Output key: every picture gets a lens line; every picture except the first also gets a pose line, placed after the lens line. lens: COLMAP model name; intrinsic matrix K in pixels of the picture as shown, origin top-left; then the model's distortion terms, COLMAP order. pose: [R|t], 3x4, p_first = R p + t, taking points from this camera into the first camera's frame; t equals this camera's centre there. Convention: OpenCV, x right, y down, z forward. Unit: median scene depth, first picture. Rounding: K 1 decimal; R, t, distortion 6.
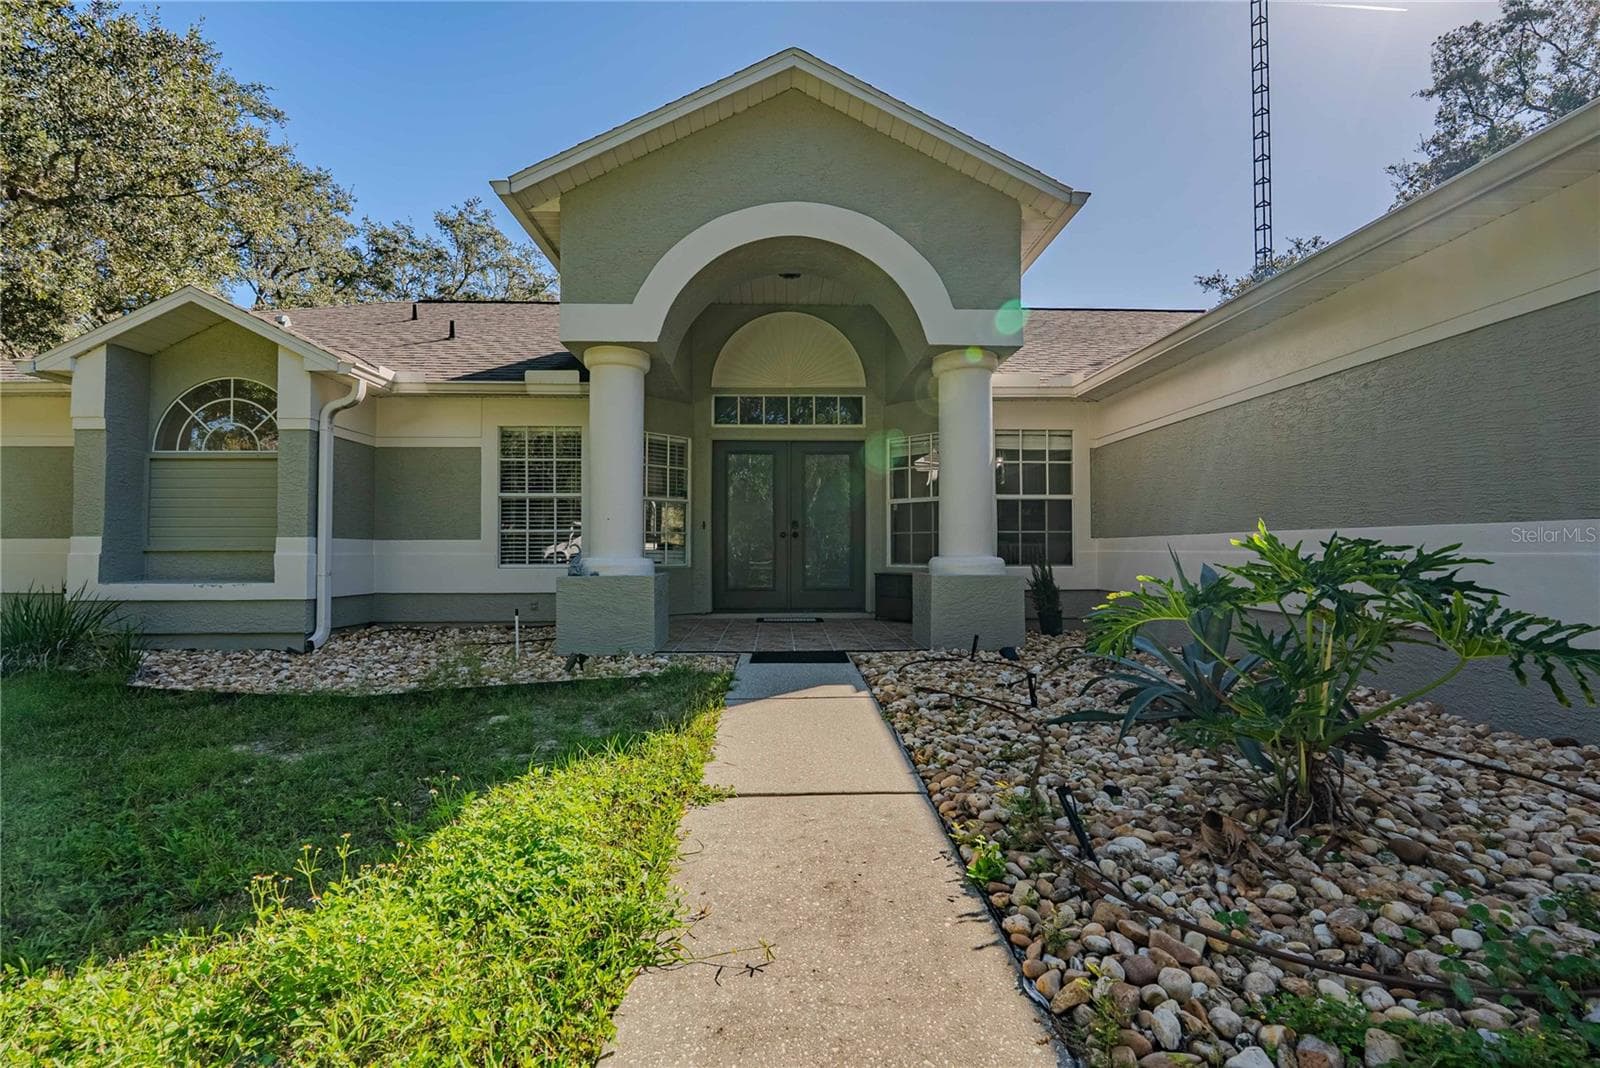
lens RADIAL K [[698.1, 0, 800.0], [0, 698.1, 538.7], [0, 0, 1]] dist [-0.002612, 0.000555]
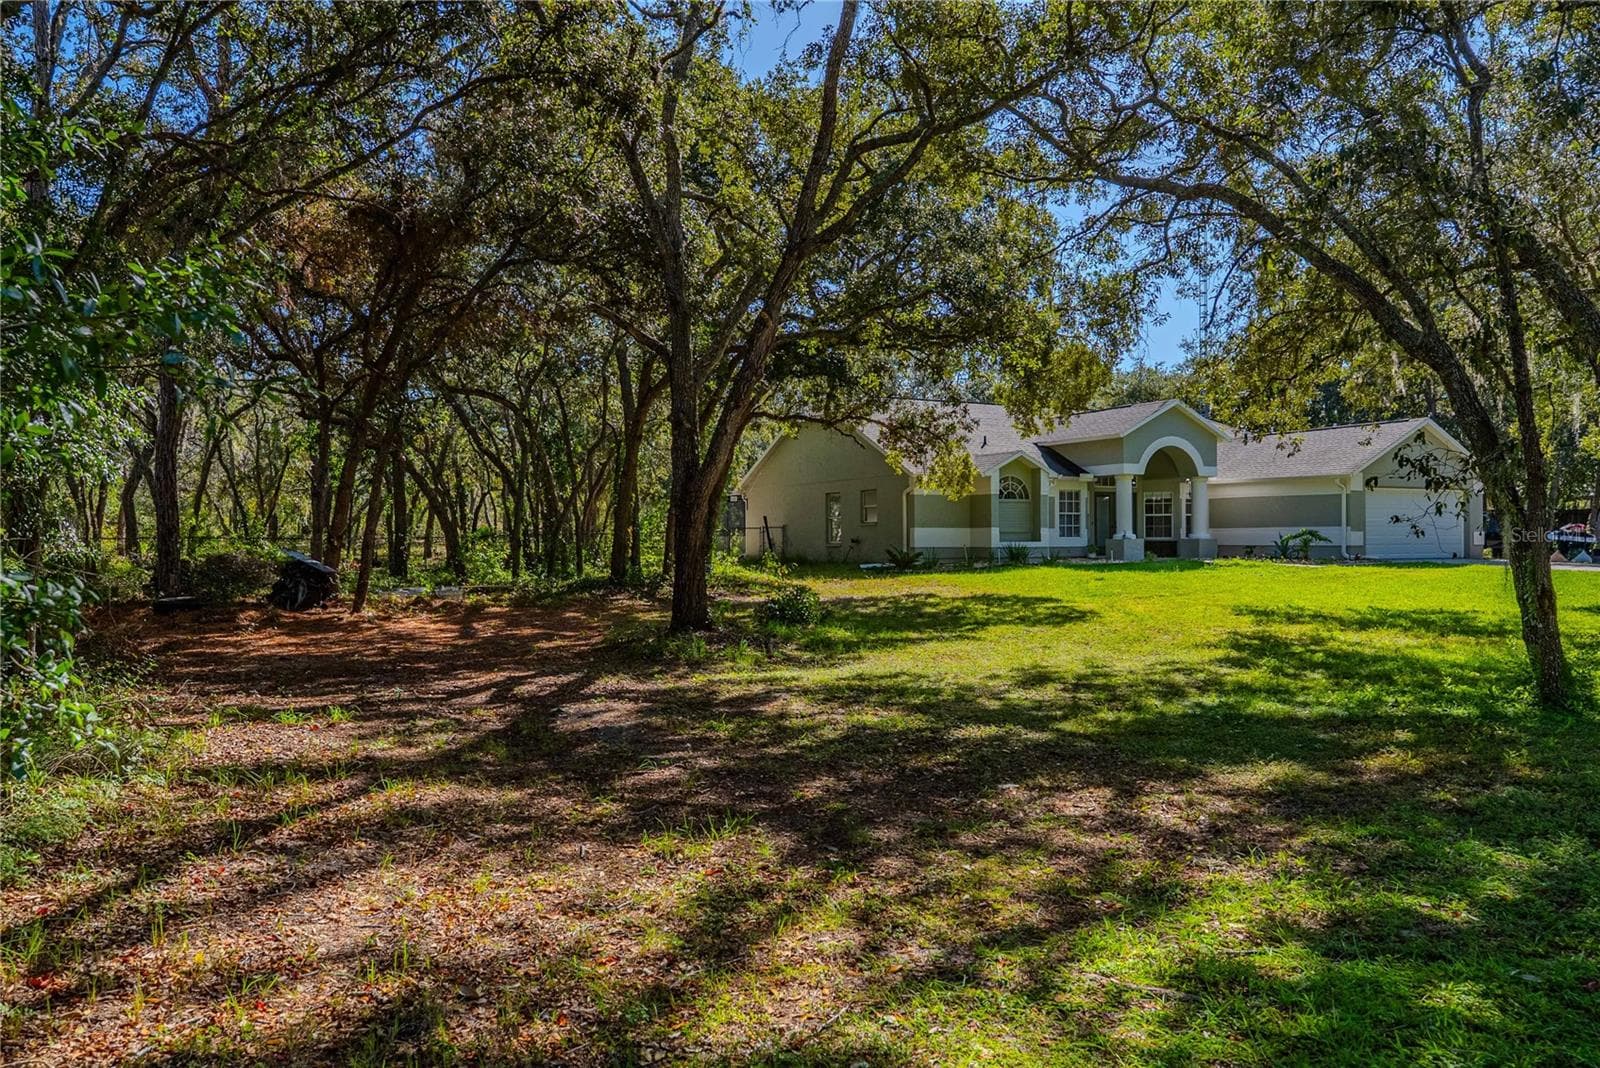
lens RADIAL K [[1261.2, 0, 803.4], [0, 1261.2, 533.6], [0, 0, 1]] dist [-0.015130, 0.003073]
pose [[0.895669, 0.000105, 0.444720, -4.041853], [-0.003648, 0.999968, 0.007113, -0.011361], [-0.444705, -0.007993, 0.895641, -3.507864]]
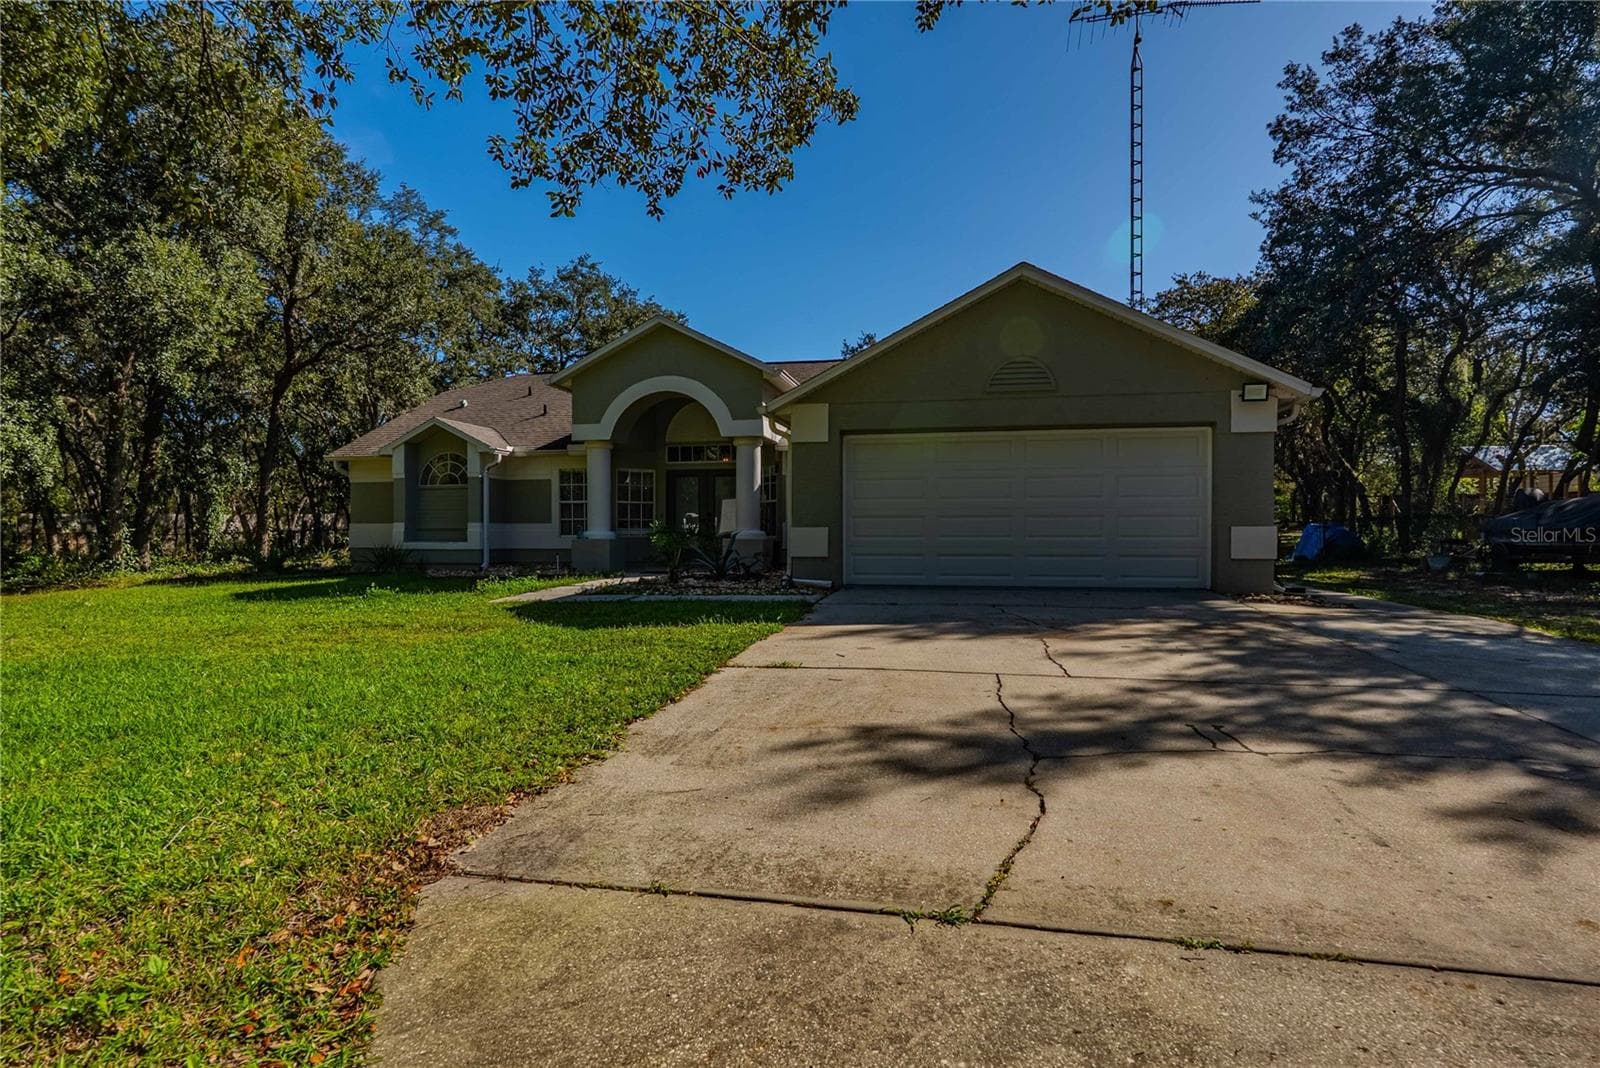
lens RADIAL K [[845.5, 0, 798.3], [0, 845.5, 535.5], [0, 0, 1]] dist [-0.004729, -0.000369]
pose [[0.971521, 0.000404, -0.236953, 0.932676], [0.003761, 0.999846, 0.017124, -0.003788], [0.236923, -0.017528, 0.971370, -1.393690]]
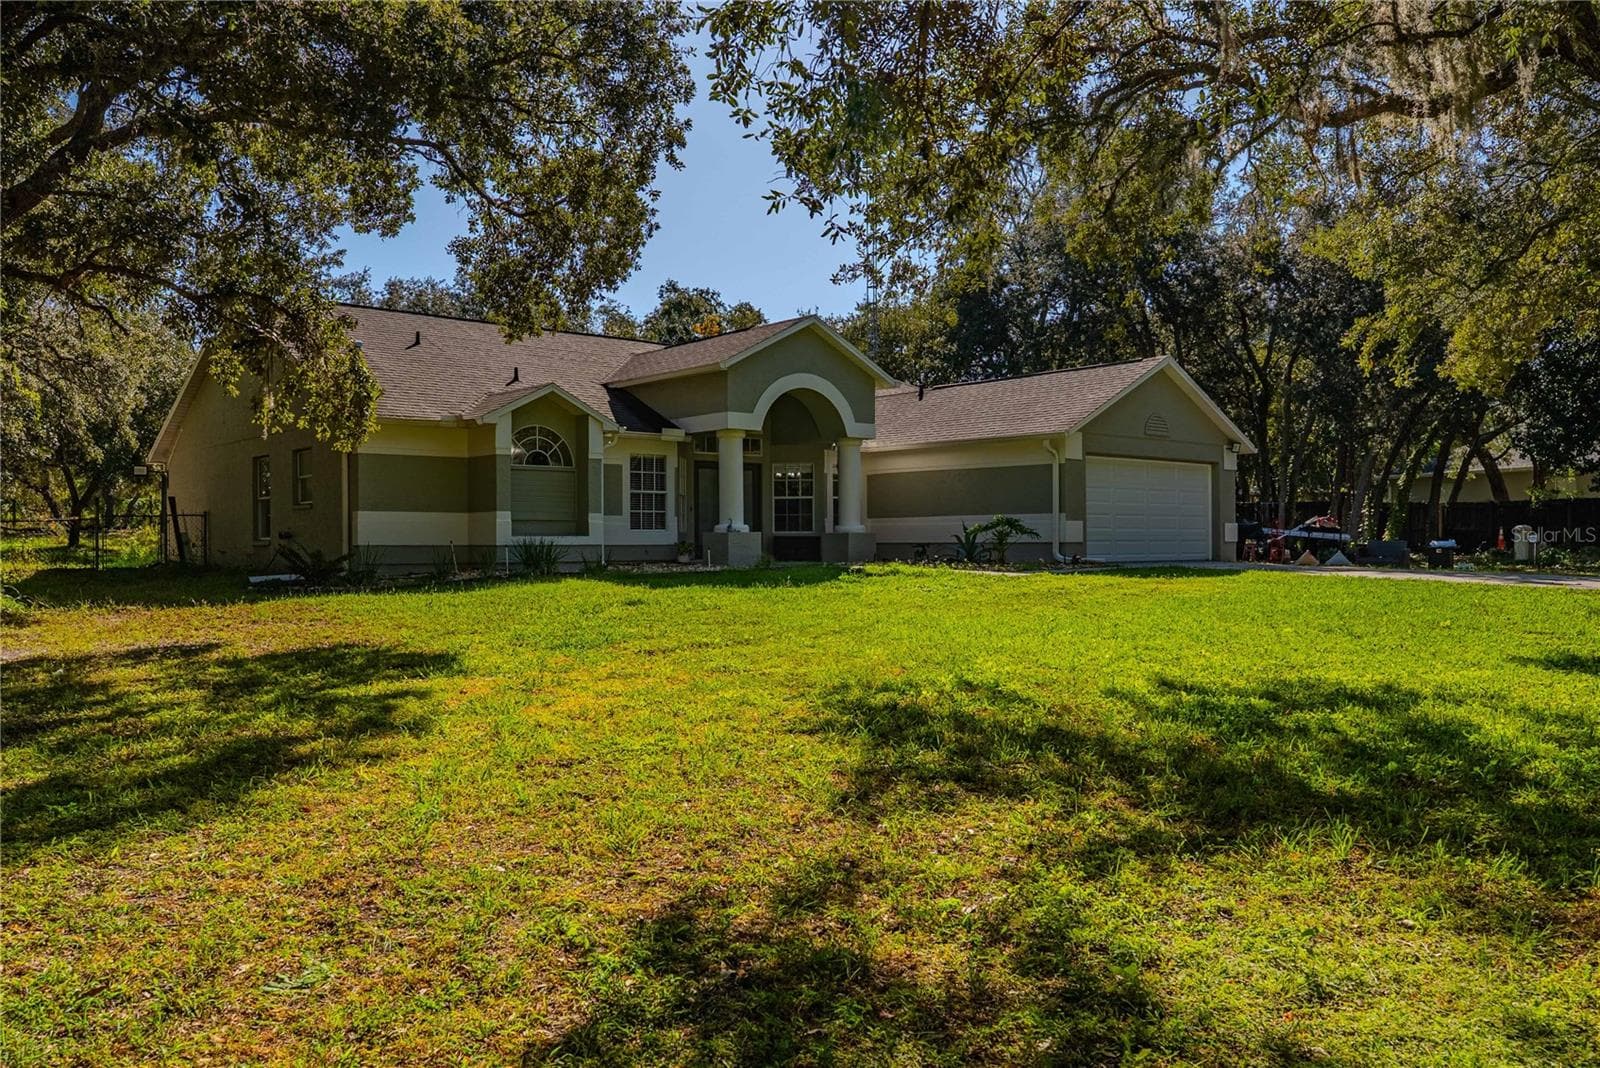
lens RADIAL K [[1261.2, 0, 800.9], [0, 1261.2, 532.7], [0, 0, 1]] dist [-0.015130, 0.003073]
pose [[0.775896, 0.002774, 0.630855, -2.349766], [-0.005431, 0.999983, 0.002282, 0.039536], [-0.630837, -0.005197, 0.775898, -1.995516]]
